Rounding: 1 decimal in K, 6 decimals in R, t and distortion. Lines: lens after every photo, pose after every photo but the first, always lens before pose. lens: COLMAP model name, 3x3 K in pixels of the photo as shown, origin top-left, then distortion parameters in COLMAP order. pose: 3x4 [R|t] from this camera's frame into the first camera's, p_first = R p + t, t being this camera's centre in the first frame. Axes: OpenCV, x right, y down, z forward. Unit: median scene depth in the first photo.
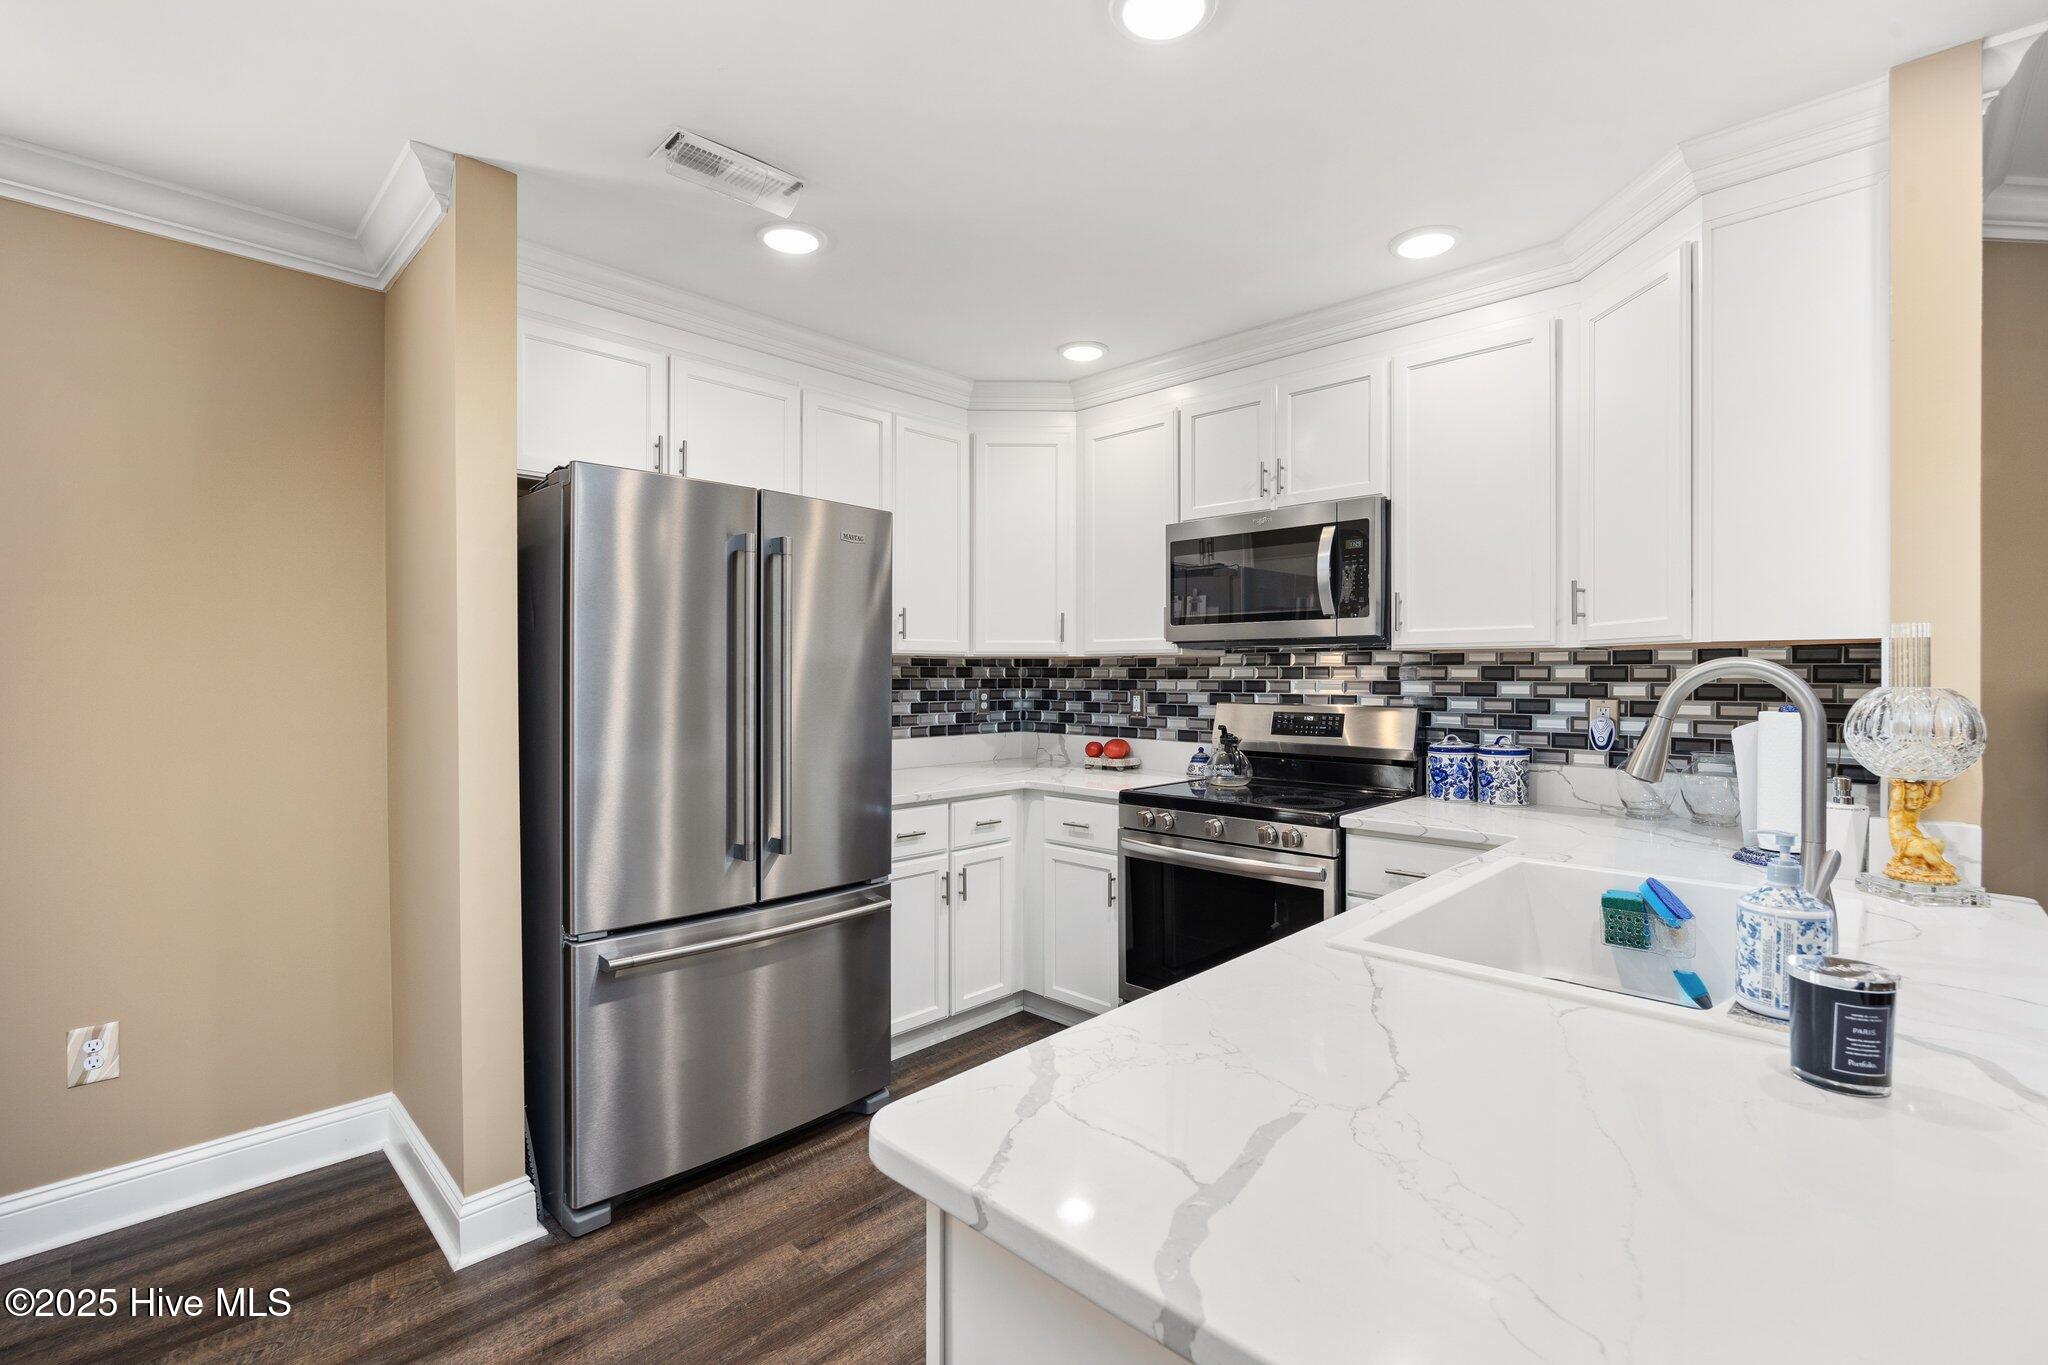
lens RADIAL K [[902.2, 0, 1053.8], [0, 902.2, 673.7], [0, 0, 1]] dist [-0.018036, 0.000090]
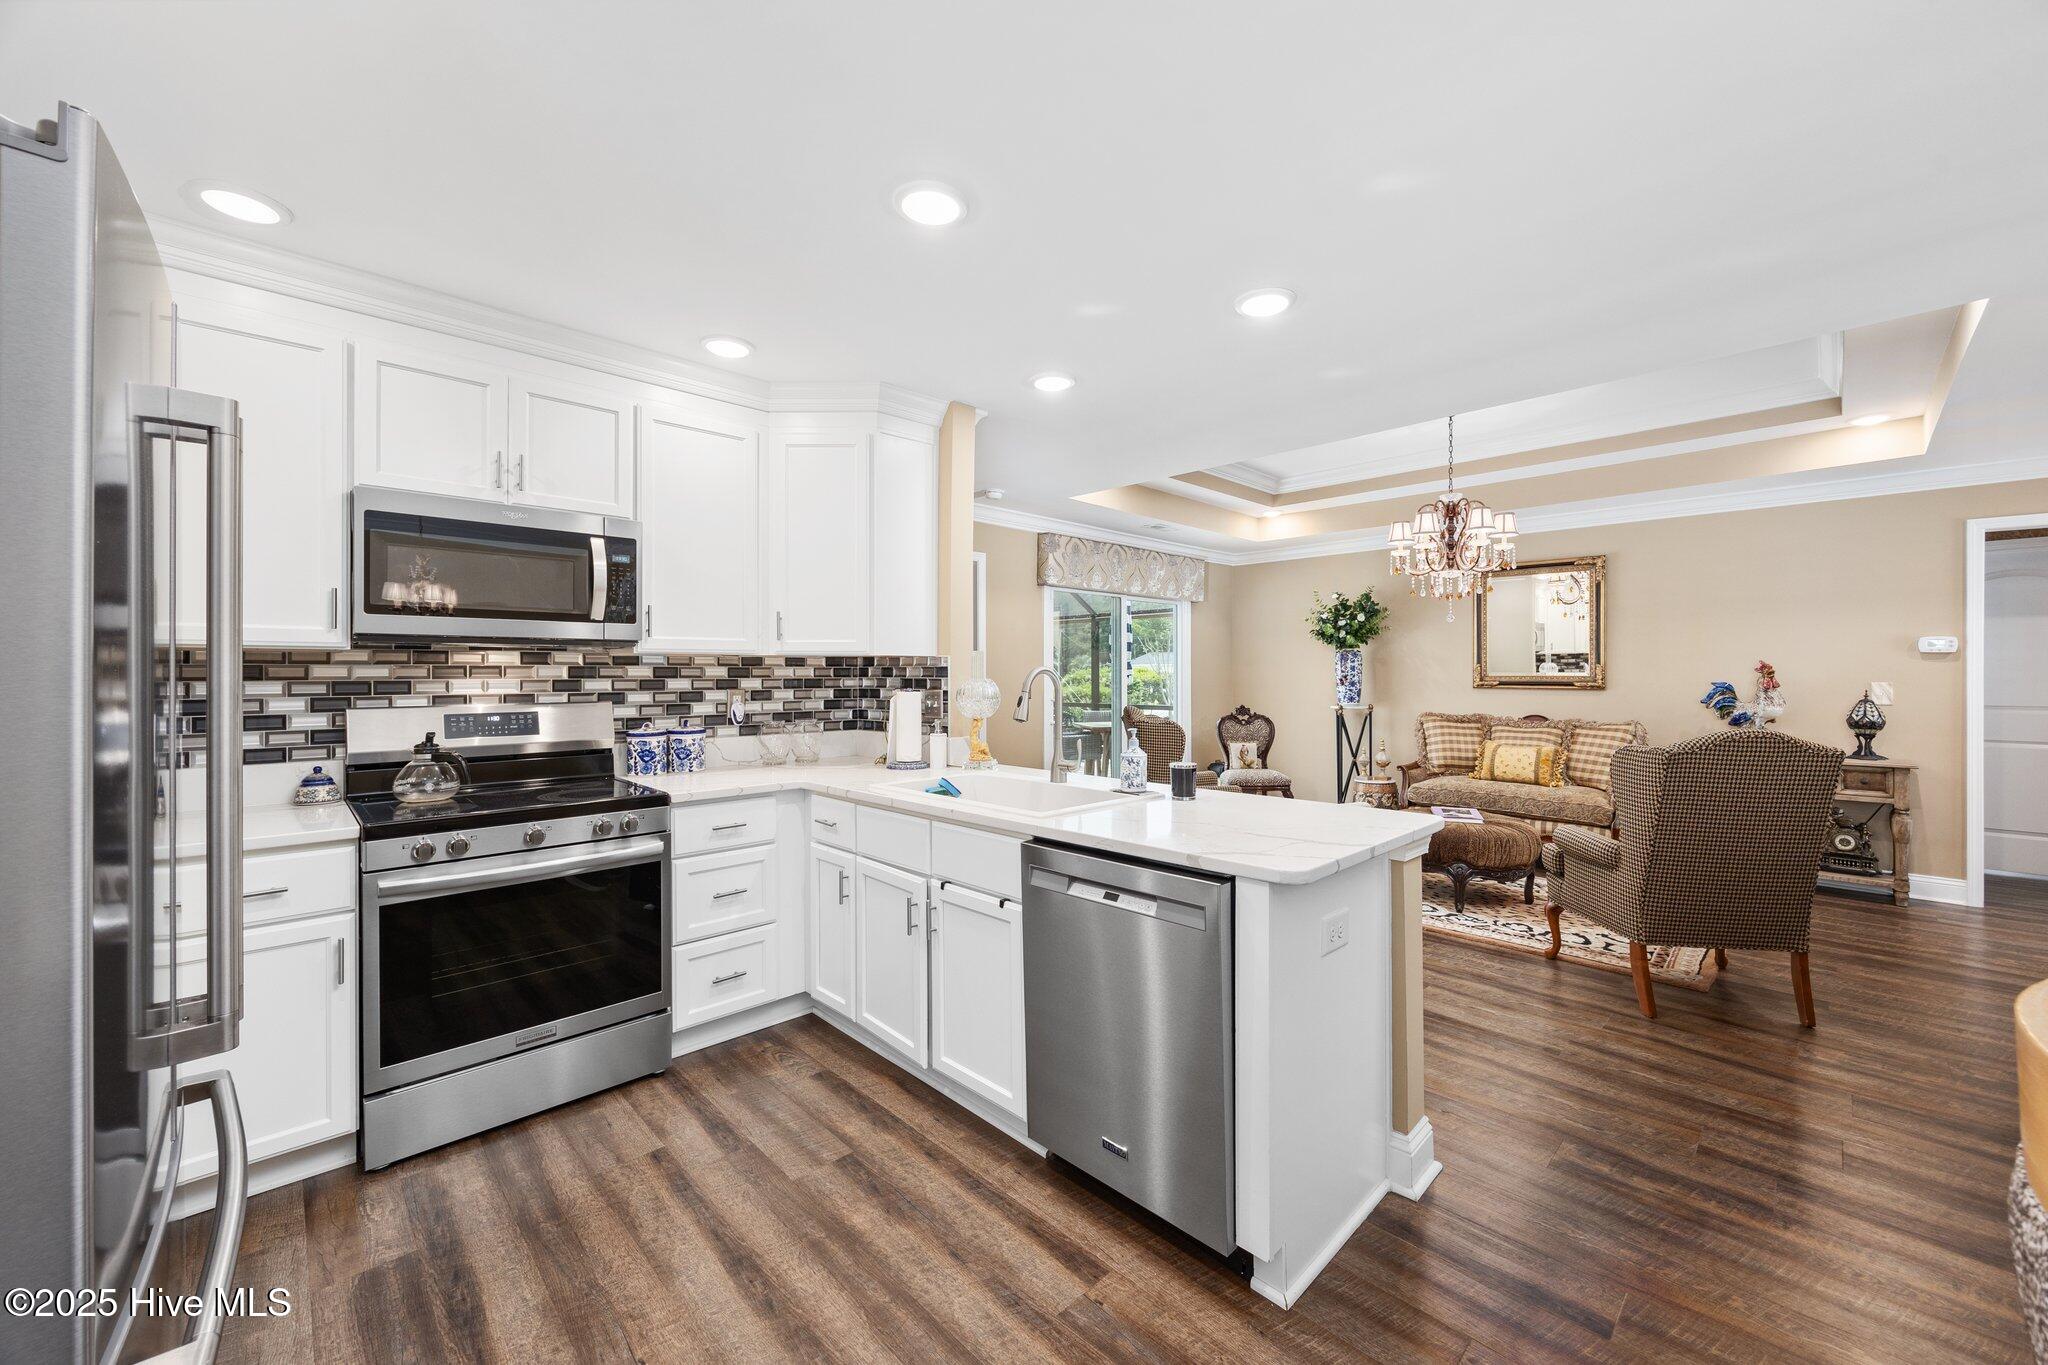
lens RADIAL K [[789.0, 0, 1052.8], [0, 789.0, 672.1], [0, 0, 1]] dist [-0.002187, 0.000010]
pose [[0.045216, -0.000895, 0.998977, -0.606511], [0.001706, 0.999998, 0.000818, -0.000736], [-0.998976, 0.001667, 0.045217, 0.391295]]
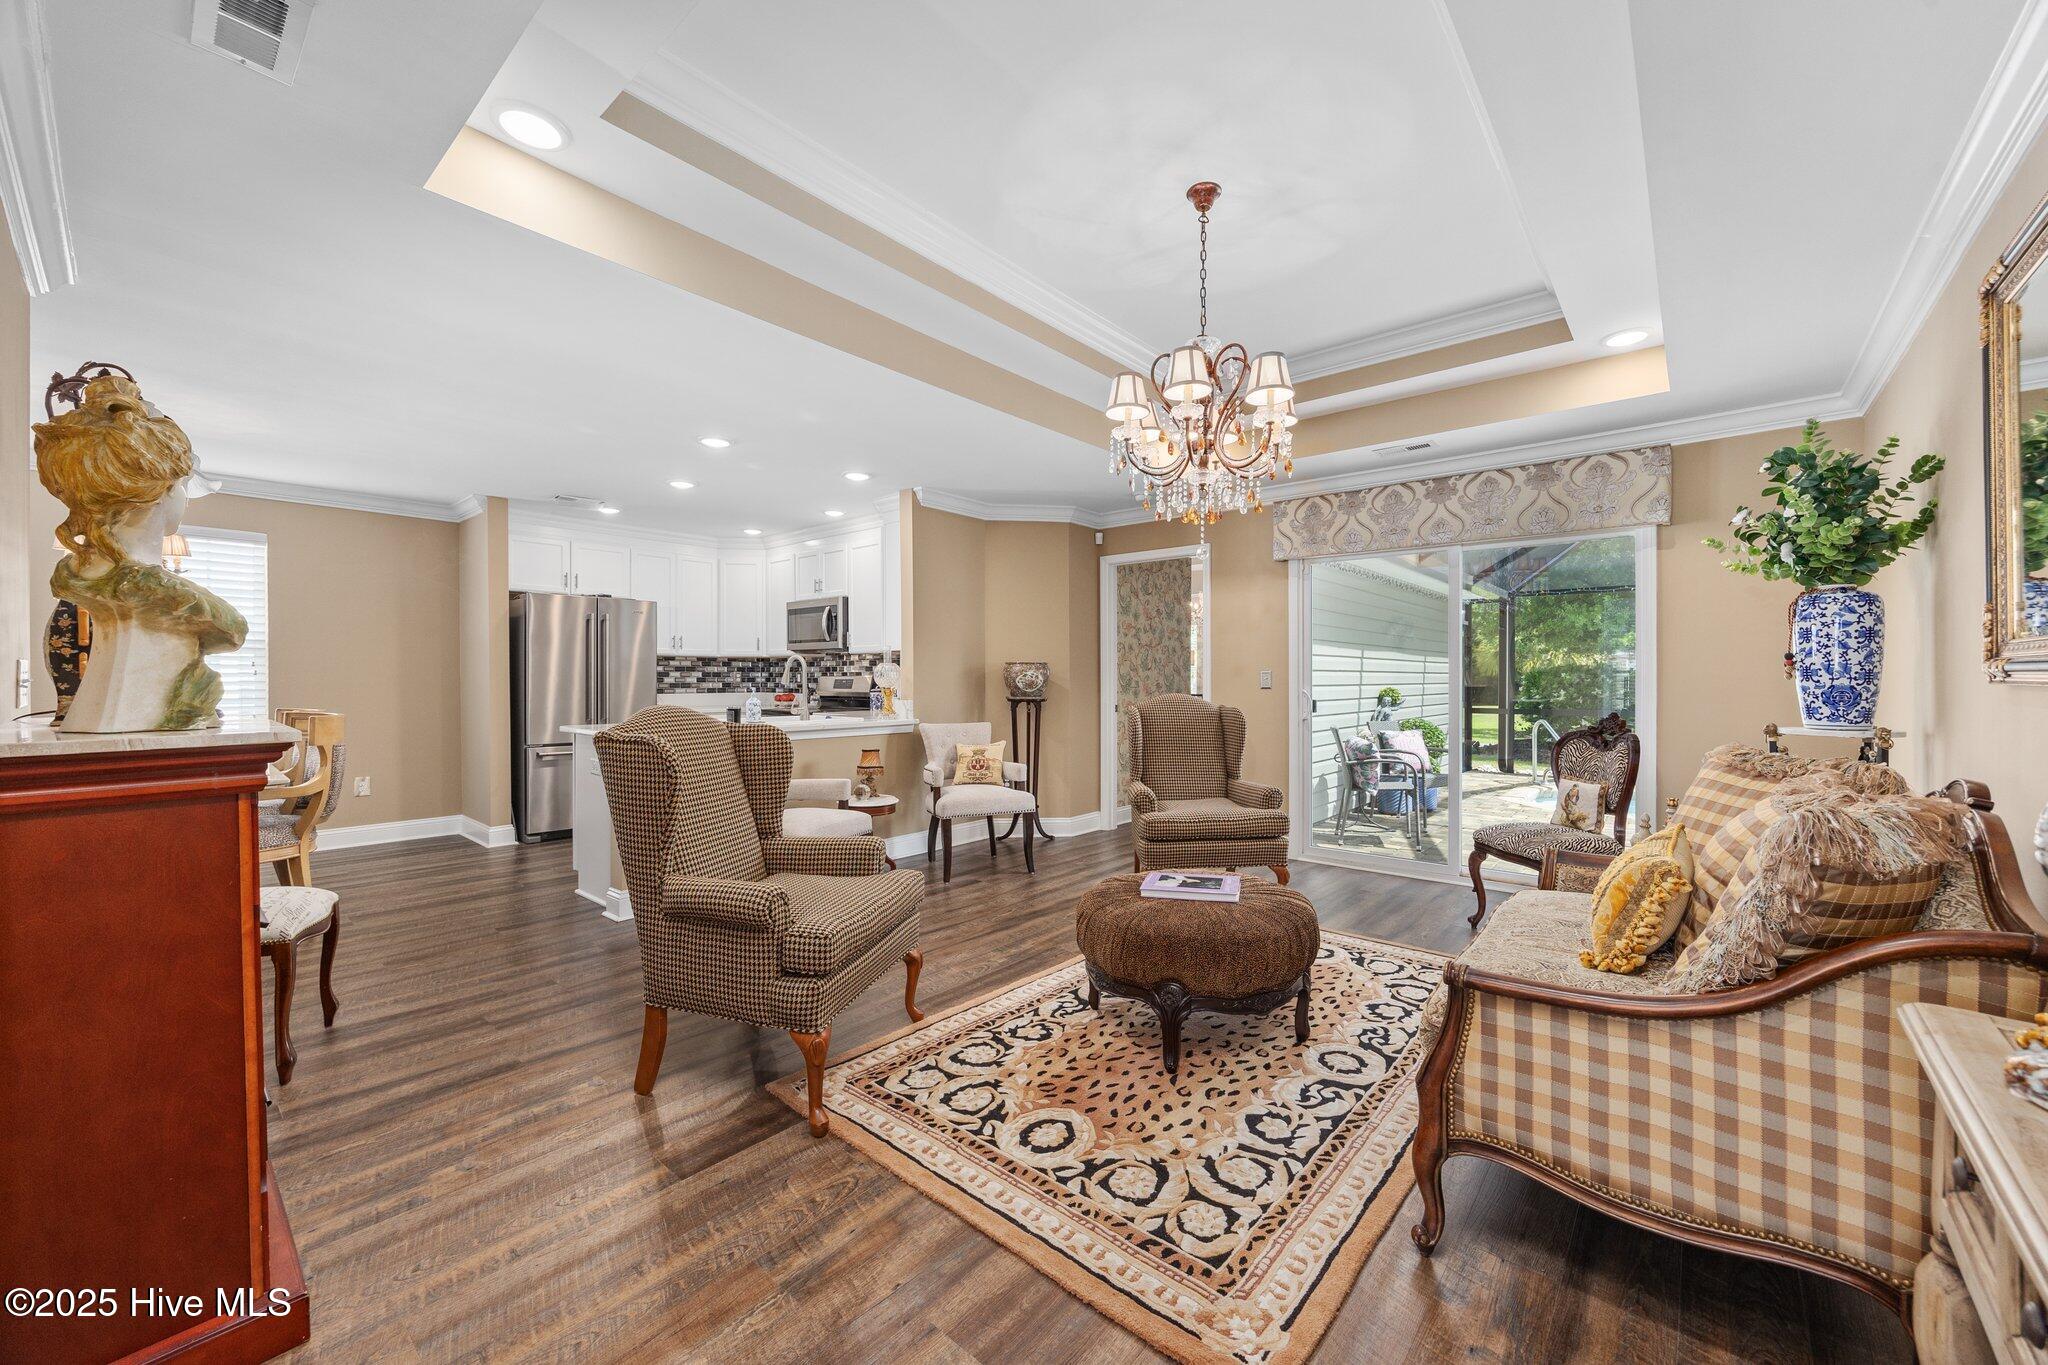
lens RADIAL K [[789.0, 0, 1047.7], [0, 789.0, 674.8], [0, 0, 1]] dist [-0.002187, 0.000010]
pose [[0.998978, -0.001968, 0.045166, 0.818916], [0.002118, 0.999992, -0.003257, 0.044399], [-0.045159, 0.003349, 0.998974, -1.299950]]
